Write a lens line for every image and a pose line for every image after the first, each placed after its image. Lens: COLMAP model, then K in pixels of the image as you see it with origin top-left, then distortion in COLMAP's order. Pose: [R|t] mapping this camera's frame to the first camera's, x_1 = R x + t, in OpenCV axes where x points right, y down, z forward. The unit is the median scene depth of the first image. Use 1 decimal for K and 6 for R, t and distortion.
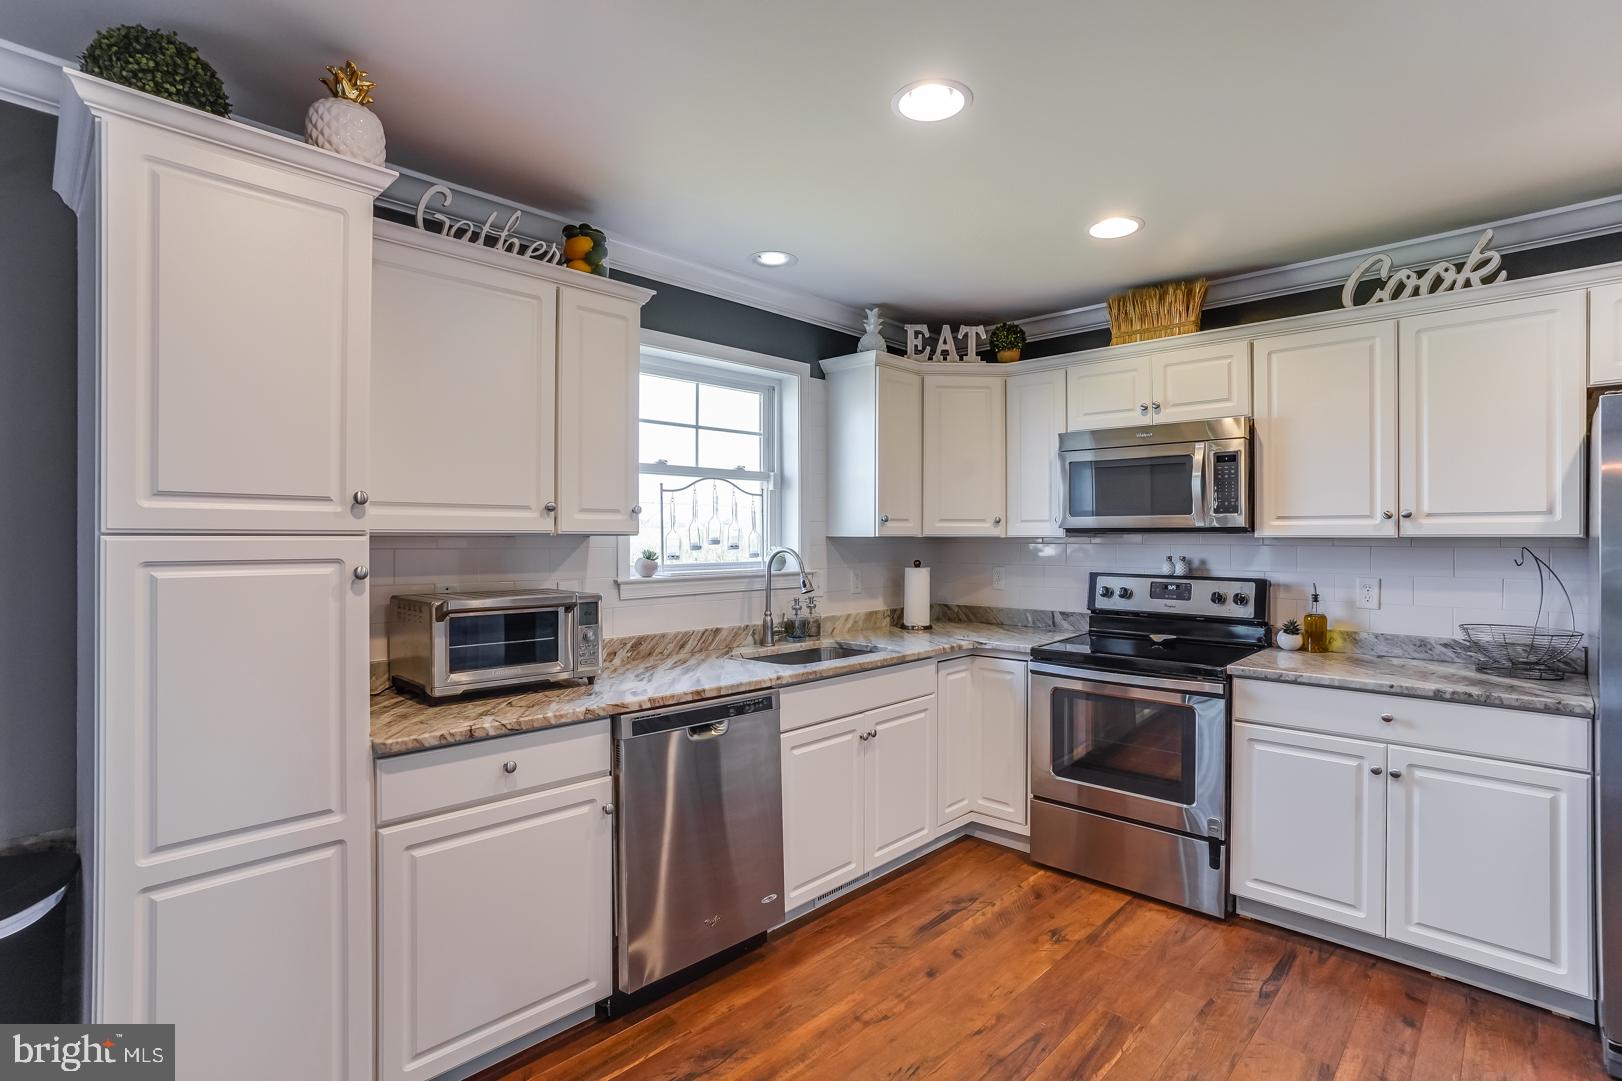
lens RADIAL K [[801.2, 0, 802.5], [0, 801.2, 537.0], [0, 0, 1]] dist [-0.038104, 0.017439]
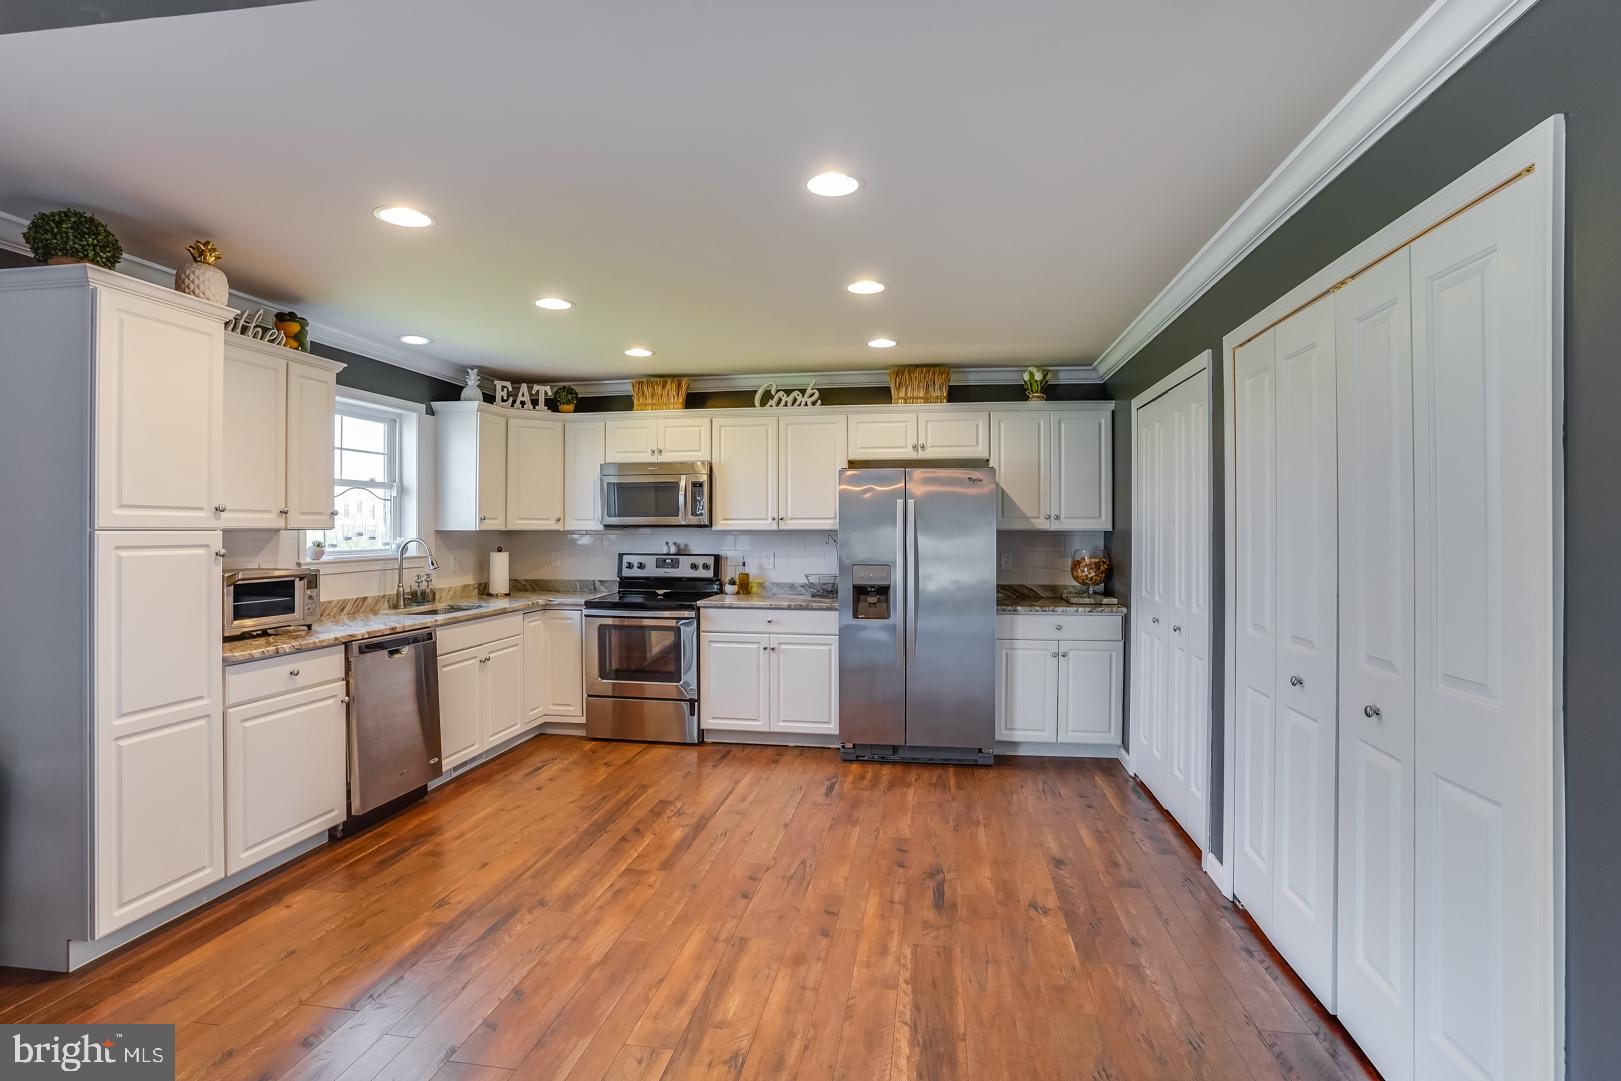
lens RADIAL K [[800.7, 0, 819.4], [0, 800.7, 530.1], [0, 0, 1]] dist [-0.038104, 0.017439]
pose [[0.813317, -0.001464, 0.581819, -0.298765], [0.000999, 0.999999, 0.001119, -0.001830], [-0.581820, -0.000329, 0.813317, -0.645548]]
